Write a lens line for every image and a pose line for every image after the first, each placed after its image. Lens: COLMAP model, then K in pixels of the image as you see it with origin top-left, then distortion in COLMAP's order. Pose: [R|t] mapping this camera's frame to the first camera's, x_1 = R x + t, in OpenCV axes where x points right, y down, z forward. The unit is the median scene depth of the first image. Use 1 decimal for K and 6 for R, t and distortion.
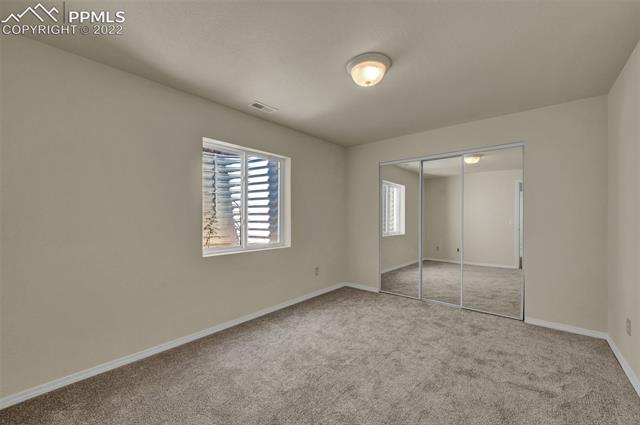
lens RADIAL K [[255.7, 0, 316.6], [0, 255.7, 214.1], [0, 0, 1]] dist [0.002626, 0.000140]
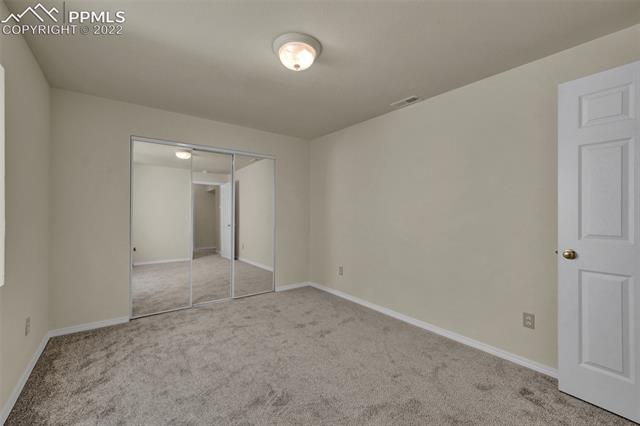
lens RADIAL K [[261.6, 0, 317.6], [0, 261.6, 211.5], [0, 0, 1]] dist [-0.002077, 0.000001]
pose [[0.223739, 0.007672, 0.974619, -0.440810], [-0.014358, 0.999886, -0.004574, 0.006404], [-0.974543, -0.012970, 0.223824, 0.456834]]
